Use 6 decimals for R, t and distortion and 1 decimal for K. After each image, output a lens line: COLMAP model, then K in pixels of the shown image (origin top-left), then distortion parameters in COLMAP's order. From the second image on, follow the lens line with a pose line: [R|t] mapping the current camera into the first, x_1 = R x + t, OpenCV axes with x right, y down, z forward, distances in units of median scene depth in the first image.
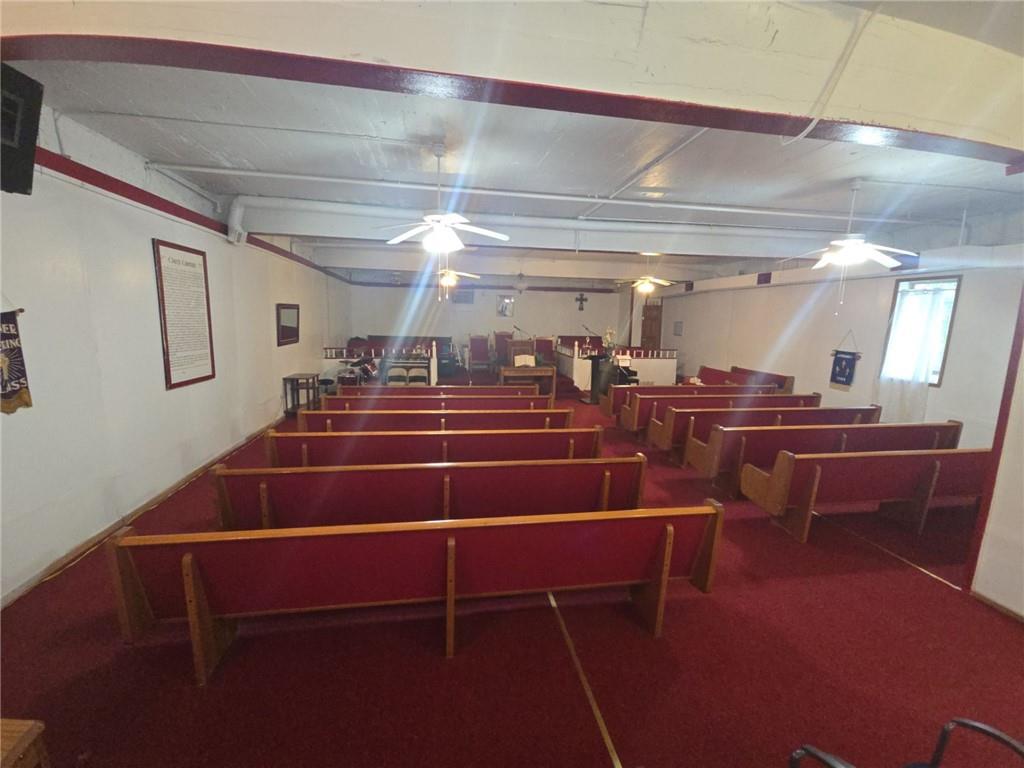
lens RADIAL K [[420.4, 0, 509.8], [0, 420.4, 386.2], [0, 0, 1]] dist [0.001498, -0.004182]
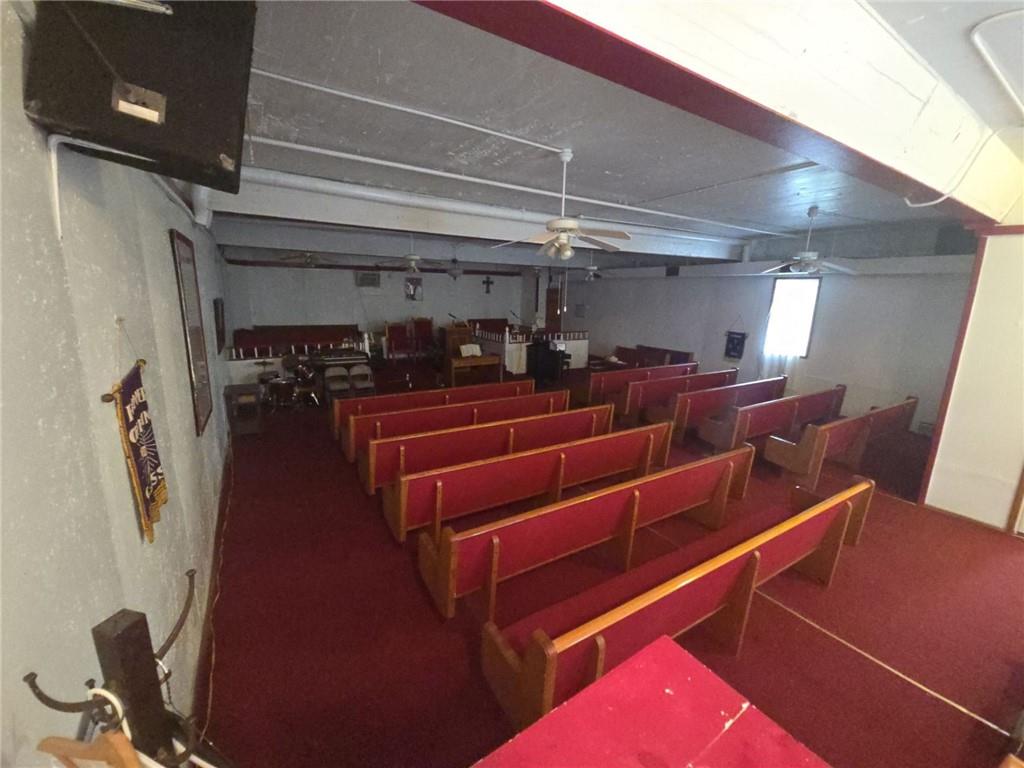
lens RADIAL K [[420.4, 0, 506.3], [0, 420.4, 385.7], [0, 0, 1]] dist [0.001498, -0.004182]
pose [[0.923442, -0.086238, 0.373923, -0.261706], [0.062245, 0.995179, 0.075797, -0.046849], [-0.378657, -0.046719, 0.924357, 0.055922]]
